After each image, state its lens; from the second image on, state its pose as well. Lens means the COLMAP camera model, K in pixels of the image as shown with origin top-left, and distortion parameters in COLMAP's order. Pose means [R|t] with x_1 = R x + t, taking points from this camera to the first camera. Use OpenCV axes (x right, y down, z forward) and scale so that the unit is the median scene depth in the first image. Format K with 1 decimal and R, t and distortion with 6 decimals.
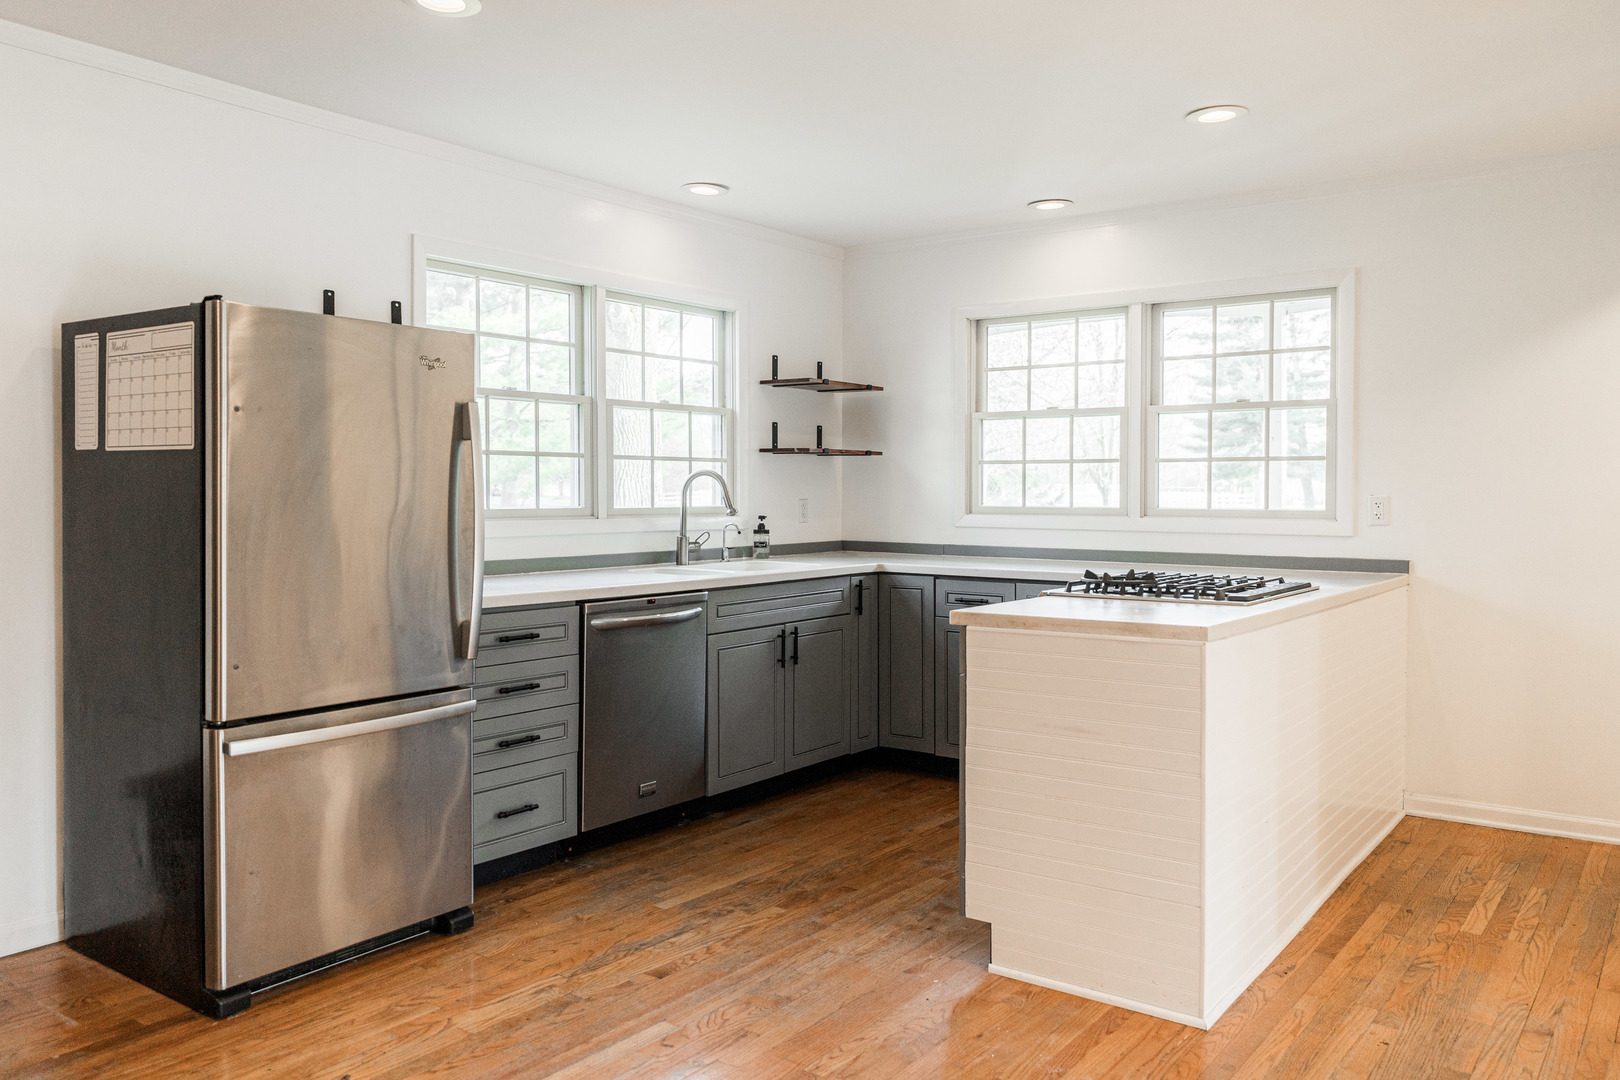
lens RADIAL K [[1224.4, 0, 810.0], [0, 1224.4, 540.0], [0, 0, 1]] dist [-0.001739, -0.000182]
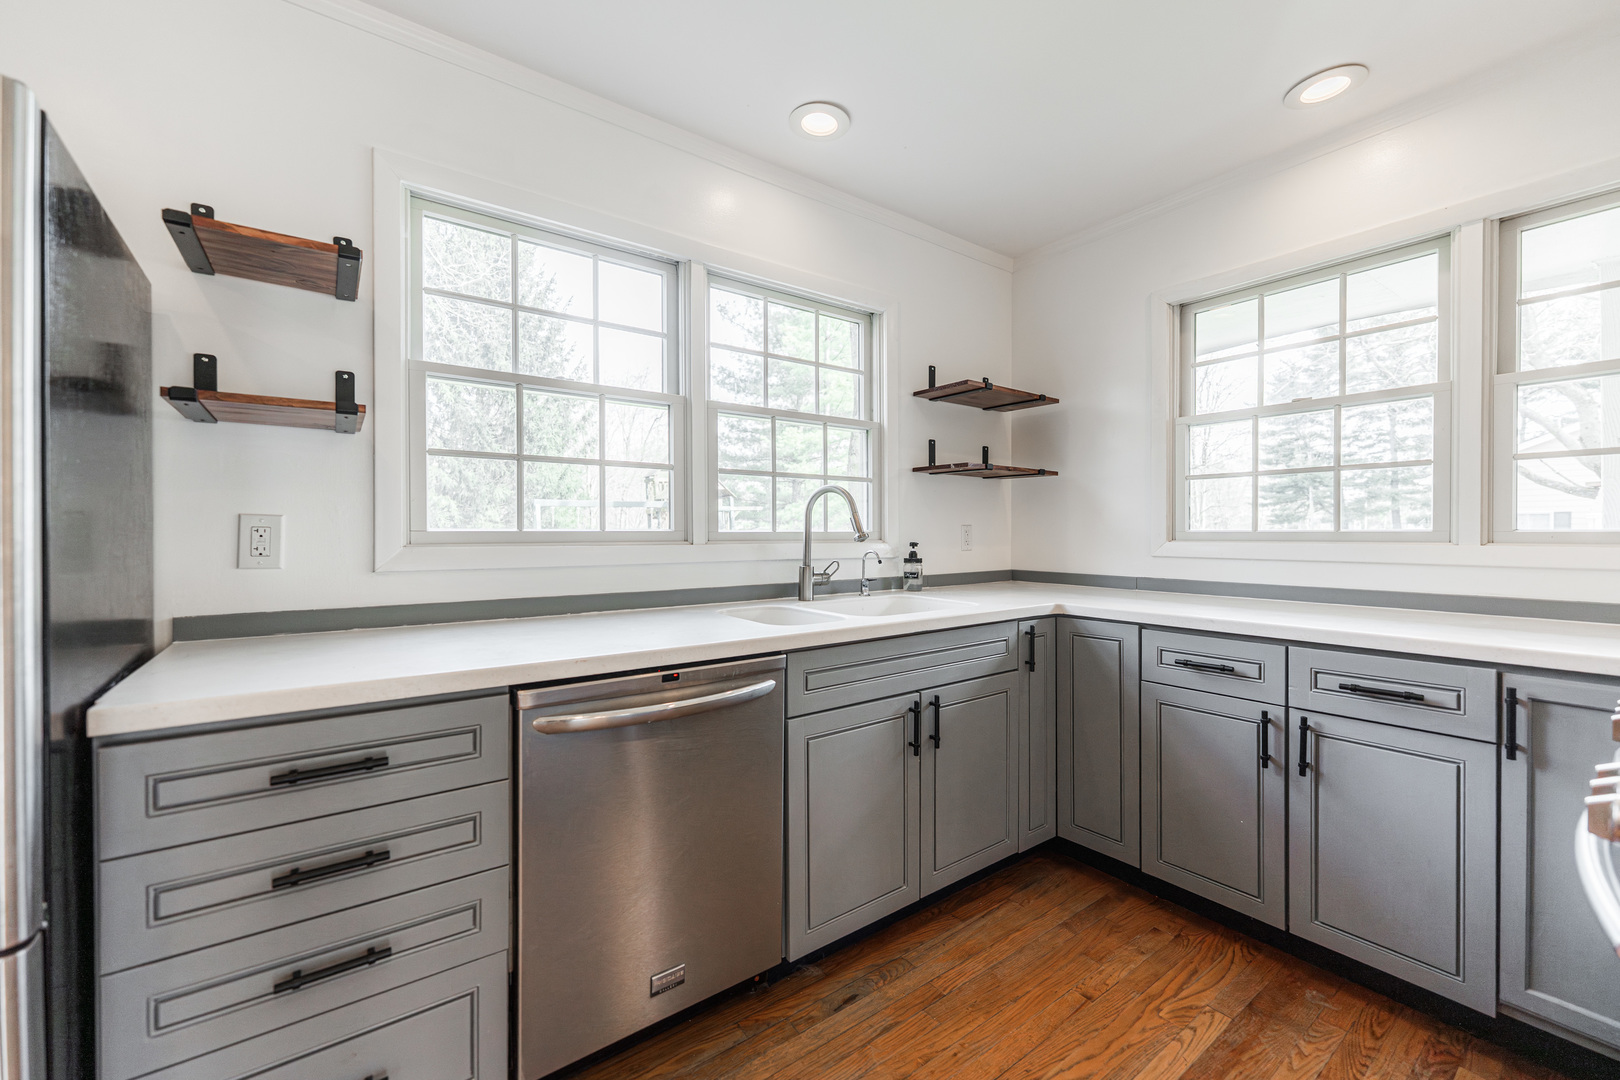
lens RADIAL K [[649.3, 0, 805.8], [0, 649.3, 537.6], [0, 0, 1]] dist [-0.001396, -0.000045]
pose [[0.956299, -0.001068, -0.292388, 0.024540], [-0.008530, 0.999466, -0.031548, -0.008363], [0.292266, 0.032663, 0.955779, 0.566185]]
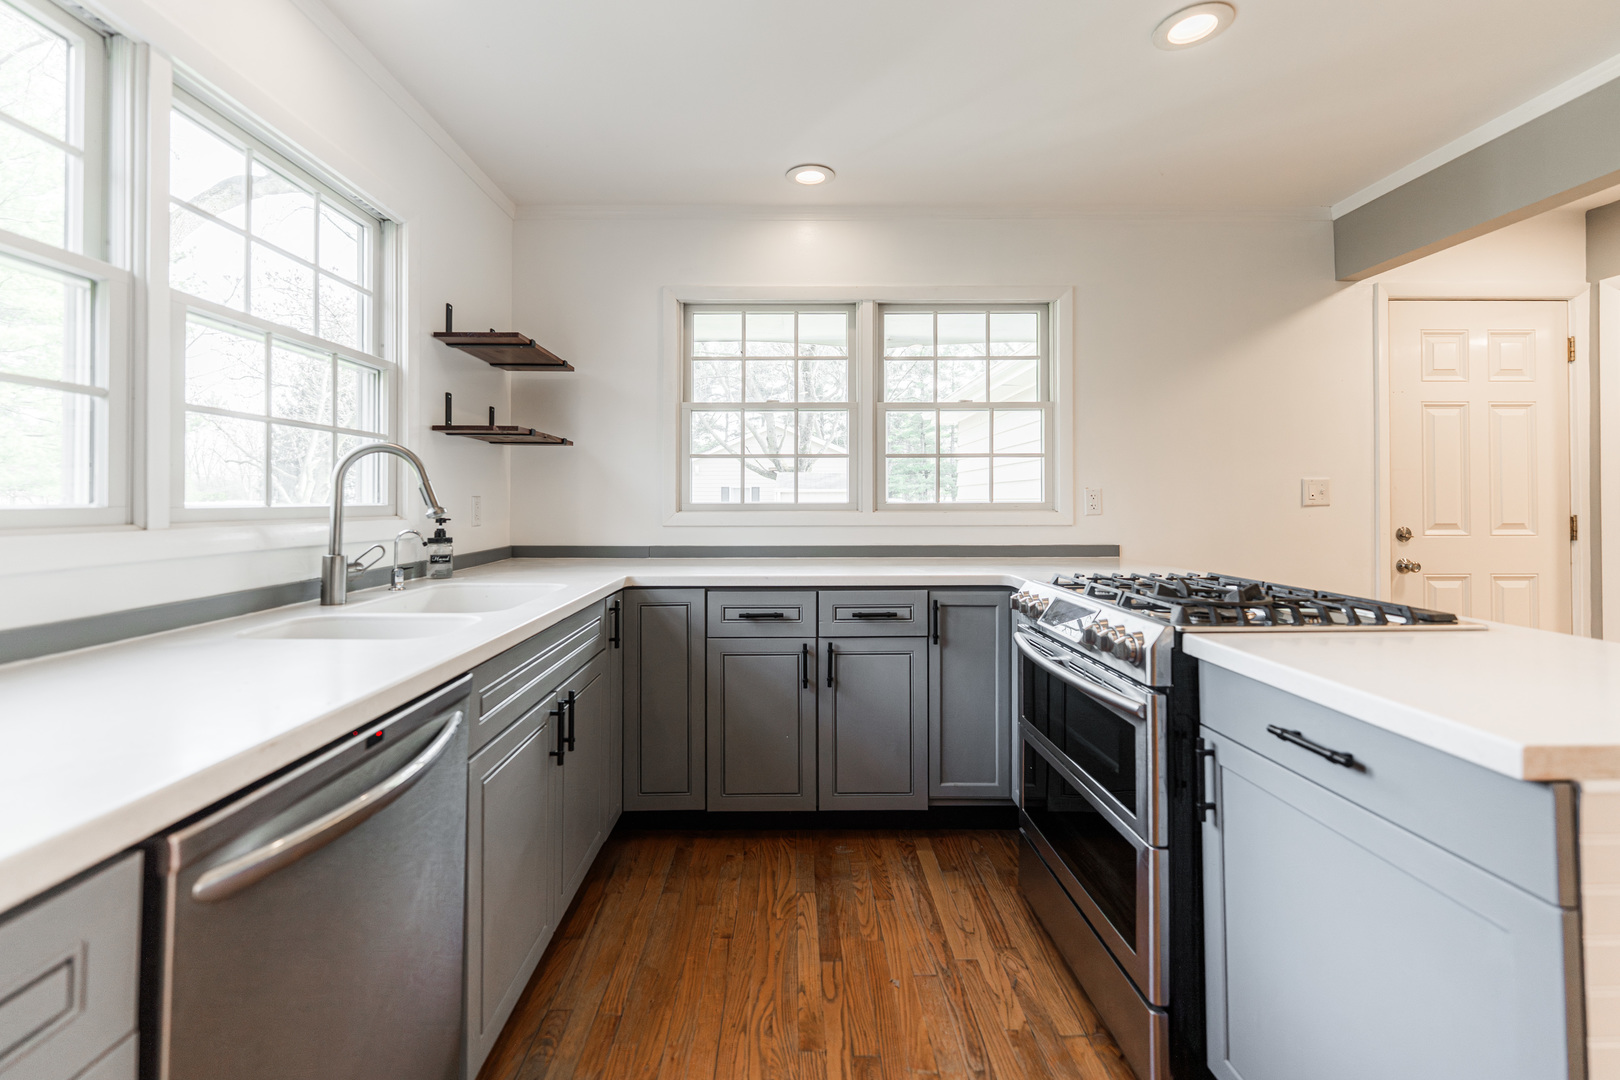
lens RADIAL K [[689.1, 0, 792.6], [0, 689.1, 492.9], [0, 0, 1]] dist [-0.000507, -0.000152]
pose [[0.798540, 0.002331, 0.601937, -0.124927], [0.029511, 0.998638, -0.043017, -0.011800], [-0.601218, 0.052114, 0.797384, 0.593894]]
